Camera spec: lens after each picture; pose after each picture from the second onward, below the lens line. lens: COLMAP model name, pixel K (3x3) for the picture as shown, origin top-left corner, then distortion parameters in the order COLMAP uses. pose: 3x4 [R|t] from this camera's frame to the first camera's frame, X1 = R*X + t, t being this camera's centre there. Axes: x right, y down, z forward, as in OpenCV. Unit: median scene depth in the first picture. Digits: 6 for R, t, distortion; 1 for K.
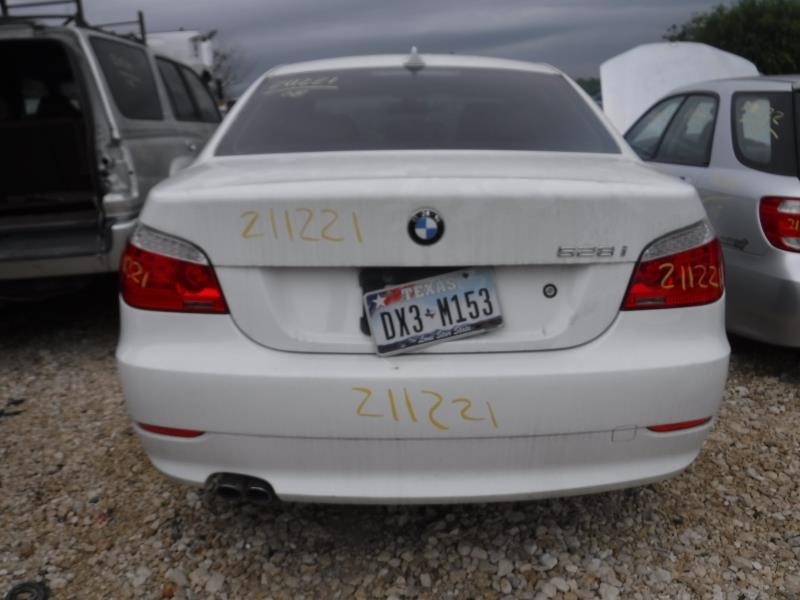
lens RADIAL K [[643.0, 0, 406.4], [0, 643.0, 335.9], [0, 0, 1]] dist [-0.074035, 0.003102]
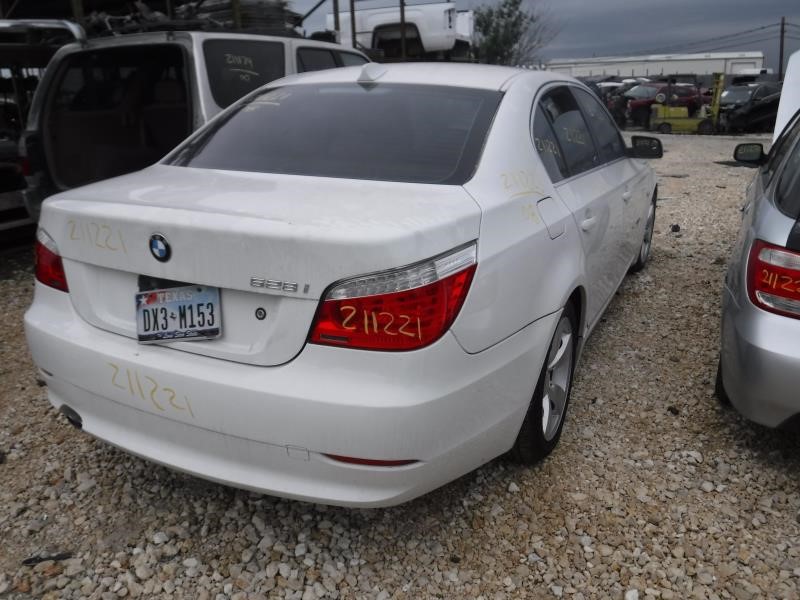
lens RADIAL K [[643.0, 0, 406.4], [0, 643.0, 335.9], [0, 0, 1]] dist [-0.074035, 0.003102]
pose [[0.896209, 0.177303, -0.406661, 0.939695], [-0.154532, 0.984019, 0.088469, -0.174907], [0.415848, -0.016445, 0.909286, 0.074175]]
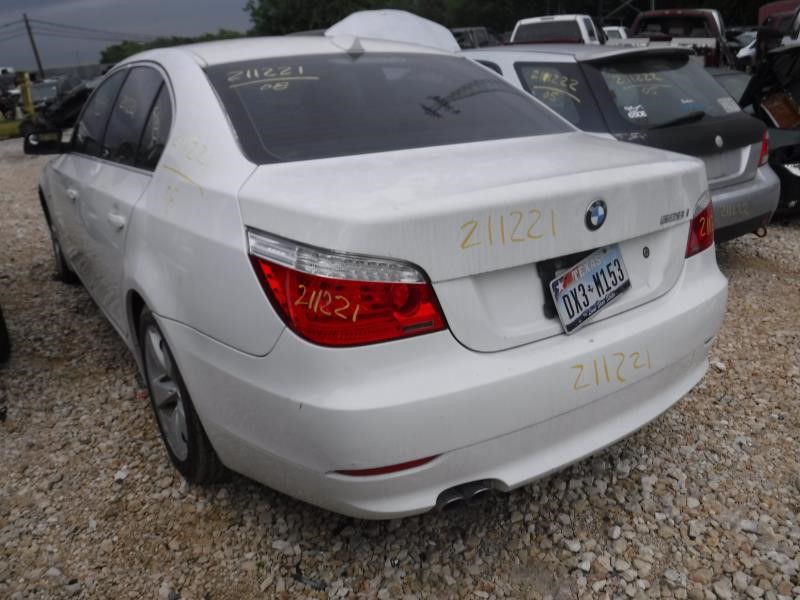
lens RADIAL K [[643.0, 0, 406.4], [0, 643.0, 335.9], [0, 0, 1]] dist [-0.074035, 0.003102]
pose [[0.830202, -0.231854, 0.506961, -0.836255], [0.200981, 0.972733, 0.115744, -0.150983], [-0.519973, 0.005799, 0.854163, 0.193485]]
